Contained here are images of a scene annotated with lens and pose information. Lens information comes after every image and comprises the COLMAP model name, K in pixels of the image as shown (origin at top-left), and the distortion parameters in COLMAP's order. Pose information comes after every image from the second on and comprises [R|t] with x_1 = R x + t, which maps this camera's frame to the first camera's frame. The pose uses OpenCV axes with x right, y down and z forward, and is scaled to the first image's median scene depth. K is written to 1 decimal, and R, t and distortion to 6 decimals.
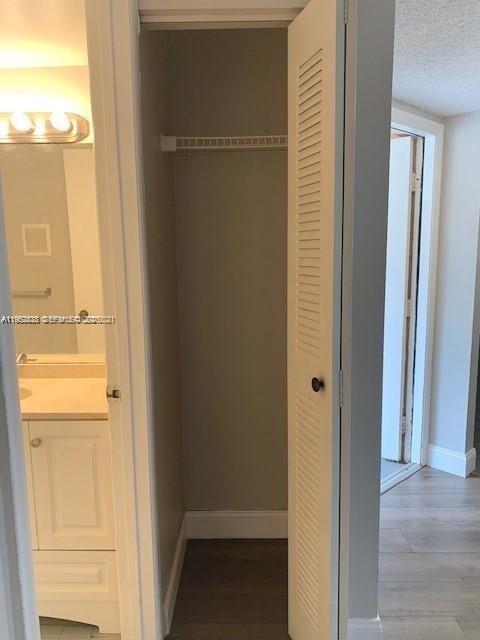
lens RADIAL K [[491.9, 0, 240.0], [0, 491.9, 320.0], [0, 0, 1]] dist [0.055526, -0.005935]
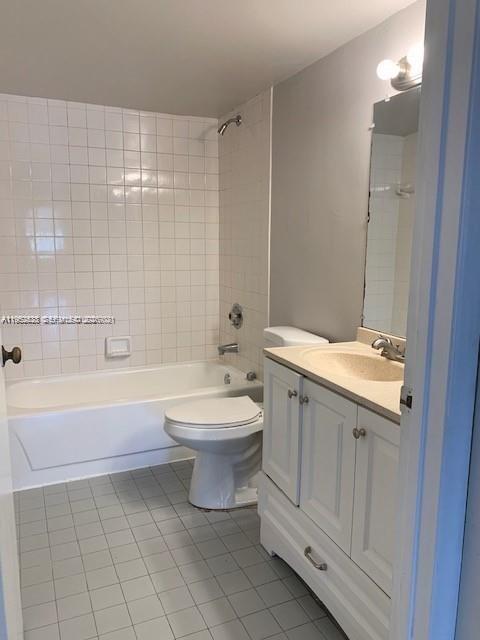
lens RADIAL K [[489.8, 0, 240.0], [0, 489.8, 320.0], [0, 0, 1]] dist [0.123969, -0.095029]
pose [[0.434874, 0.157806, -0.886556, 0.209227], [-0.138437, 0.984537, 0.107340, -0.001552], [0.889786, 0.076053, 0.449996, 0.430790]]
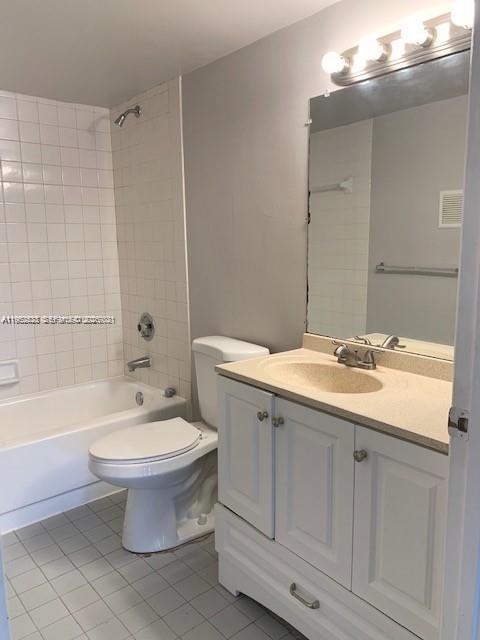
lens RADIAL K [[491.9, 0, 240.0], [0, 491.9, 320.0], [0, 0, 1]] dist [0.055526, -0.005935]
pose [[0.666244, 0.121307, -0.735802, -0.002812], [-0.099785, 0.992310, 0.073244, 0.005877], [0.739028, 0.024624, 0.673225, 0.351809]]
